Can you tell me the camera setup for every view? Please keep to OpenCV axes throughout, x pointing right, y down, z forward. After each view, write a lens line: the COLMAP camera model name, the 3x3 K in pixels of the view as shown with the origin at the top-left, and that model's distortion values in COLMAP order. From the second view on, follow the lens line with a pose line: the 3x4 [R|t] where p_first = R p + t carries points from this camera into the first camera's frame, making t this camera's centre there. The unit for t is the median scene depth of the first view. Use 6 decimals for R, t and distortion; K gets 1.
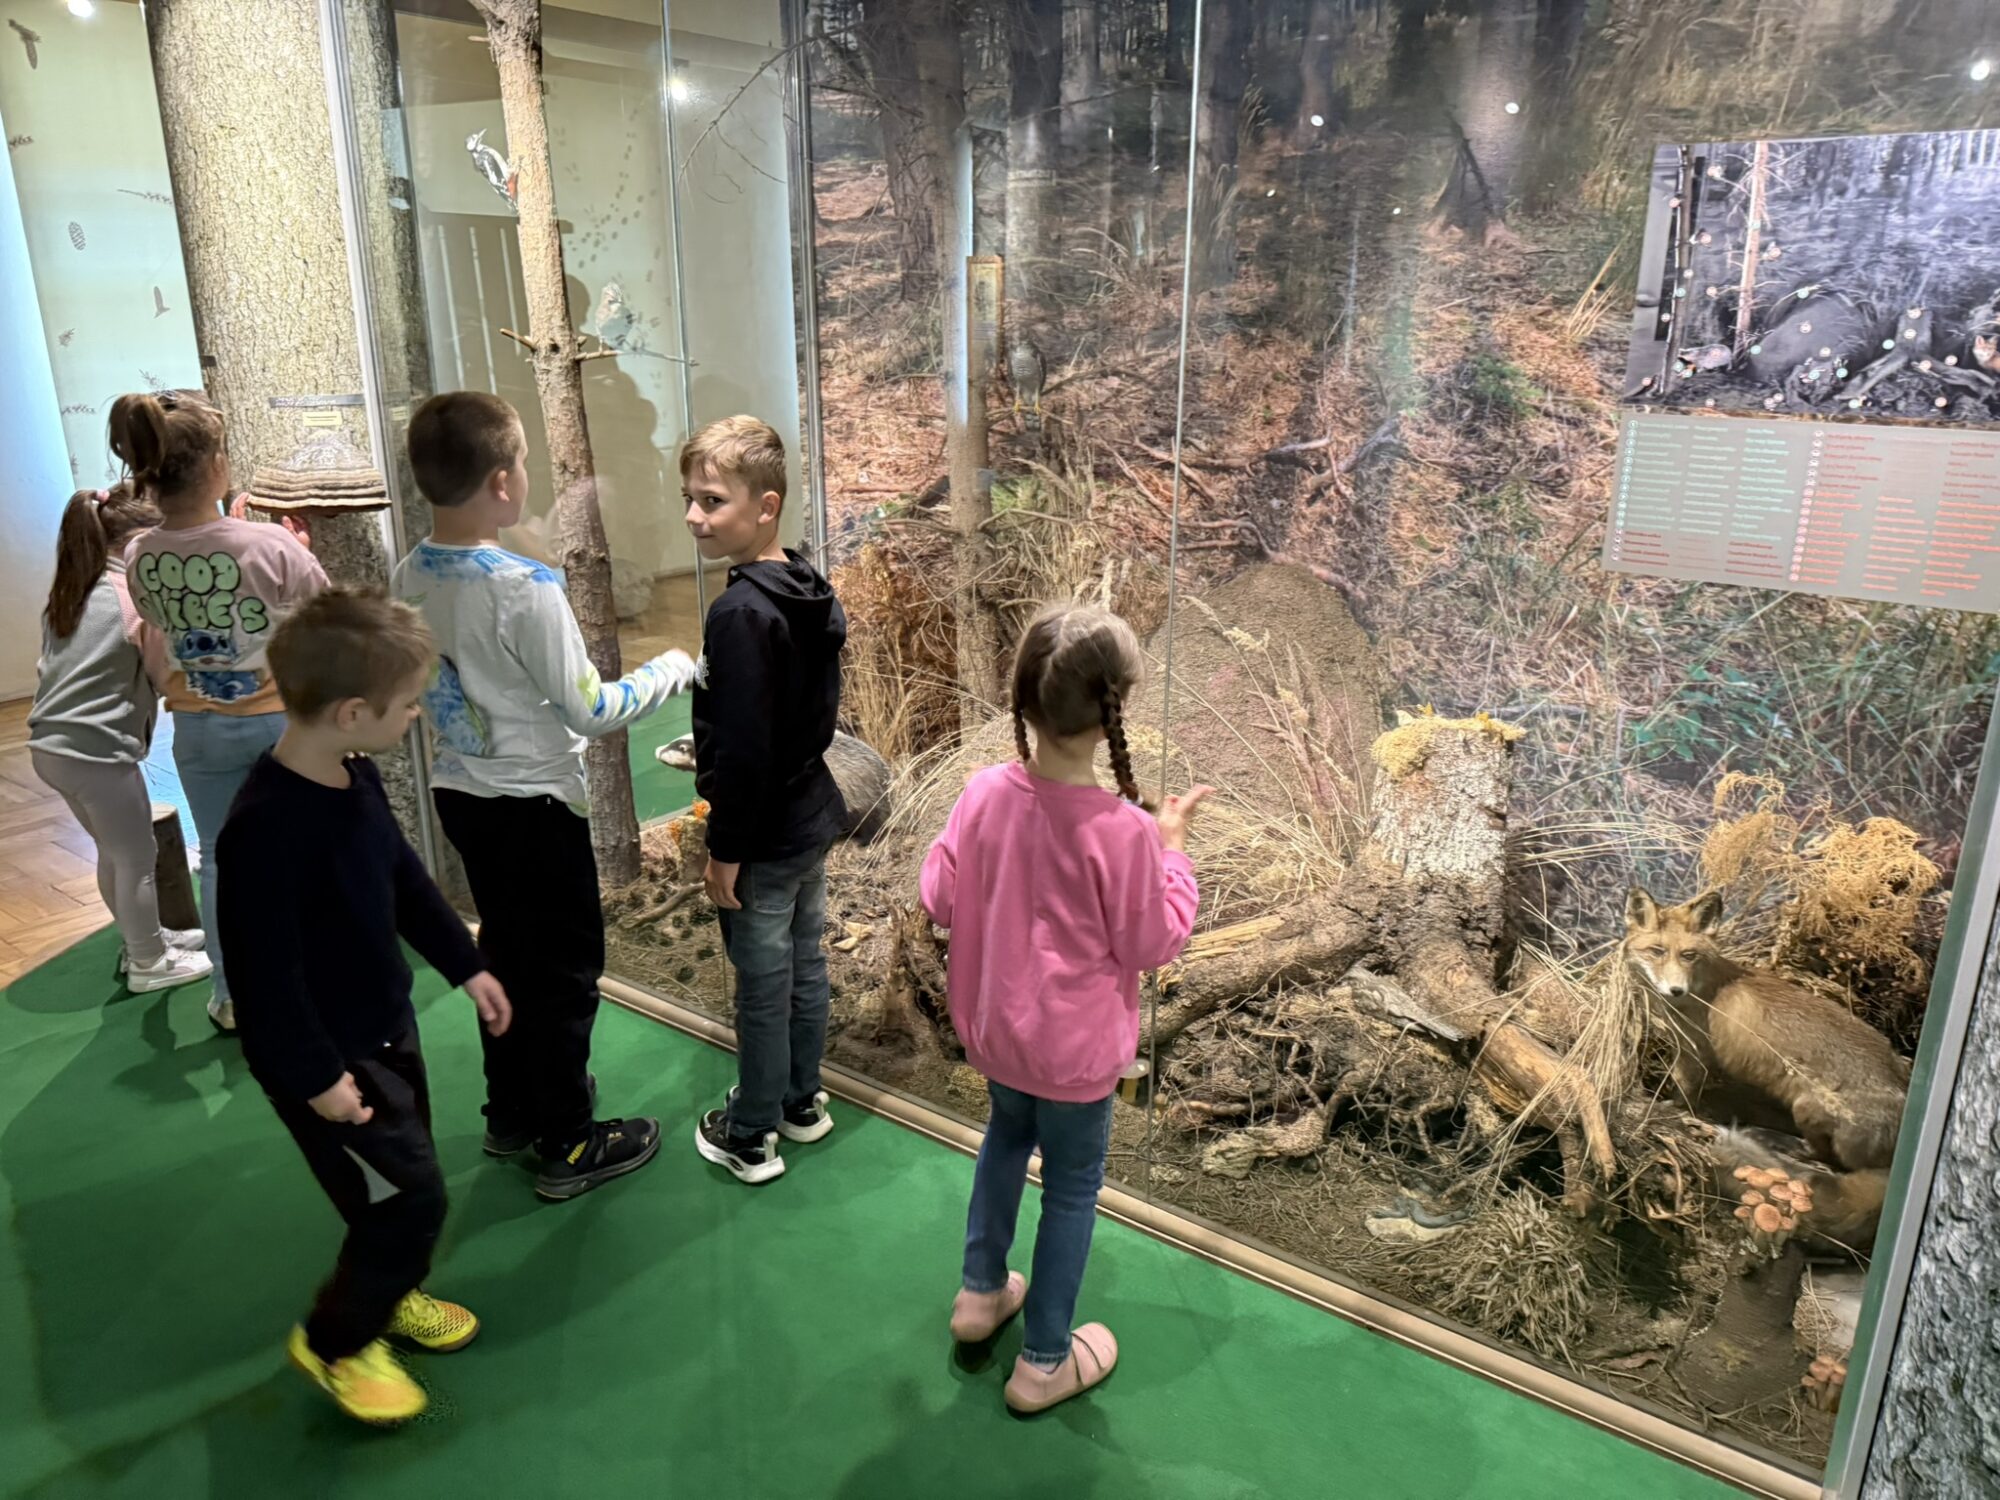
lens RADIAL K [[1382.5, 0, 999.9], [0, 1382.5, 736.3], [0, 0, 1]] dist [0.164914, -0.363099]
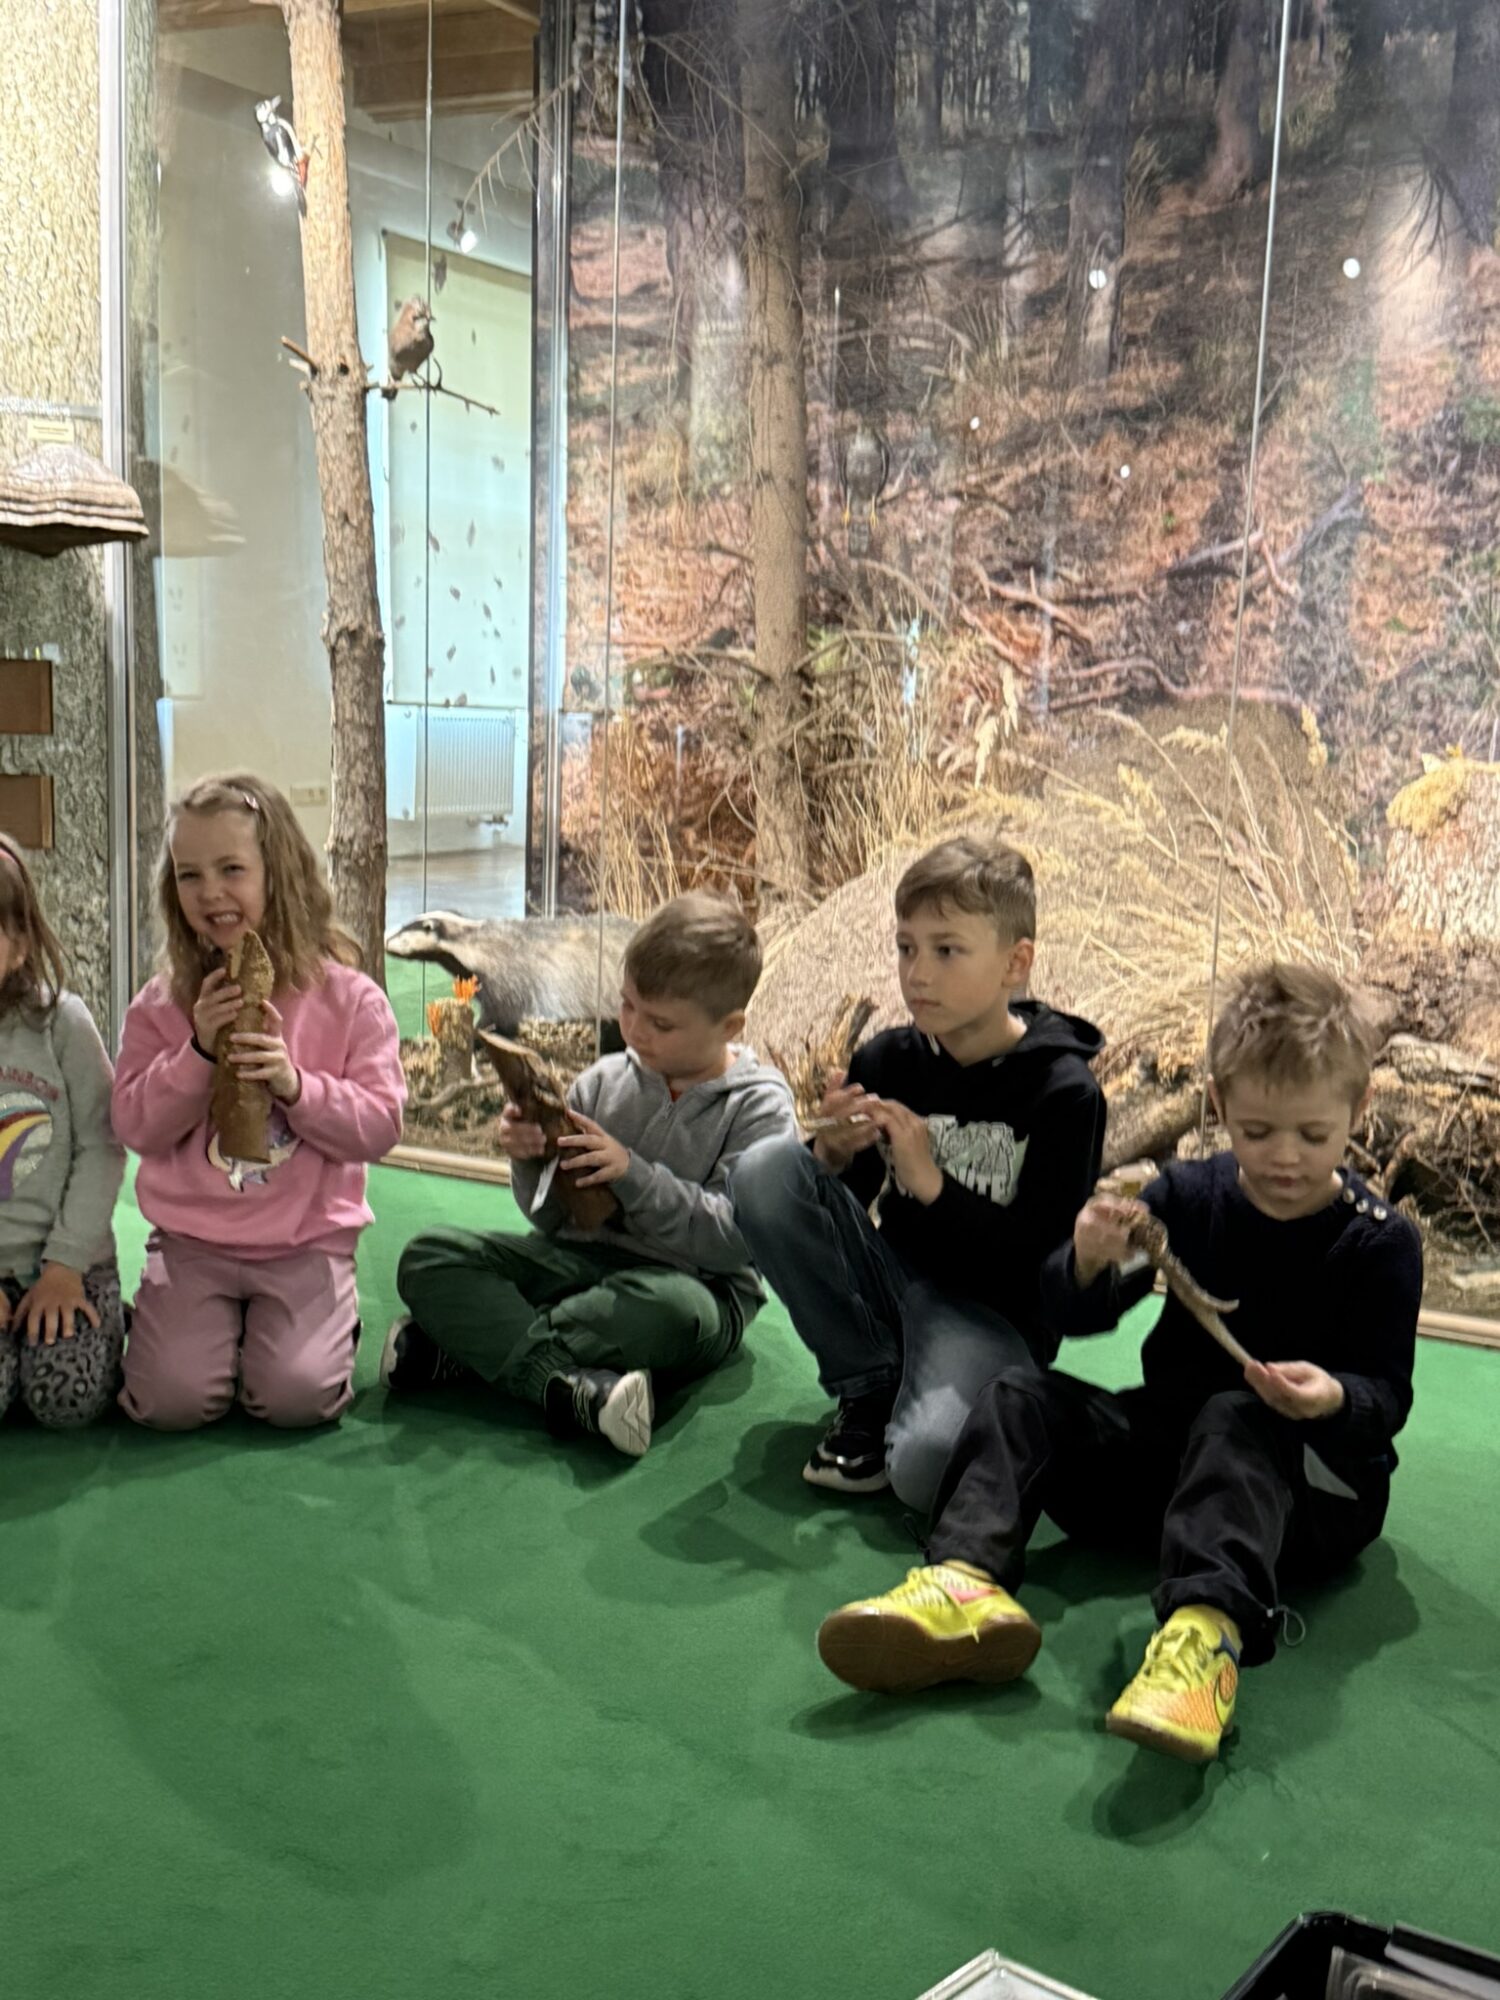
lens RADIAL K [[2193.5, 0, 754.4], [0, 2193.5, 1008.0], [0, 0, 1]] dist [0.199598, -0.480550]
pose [[0.990407, 0.010663, 0.137769, -0.246221], [0.010303, 0.988544, -0.150582, 0.266619], [-0.137796, 0.150557, 0.978951, -0.211664]]
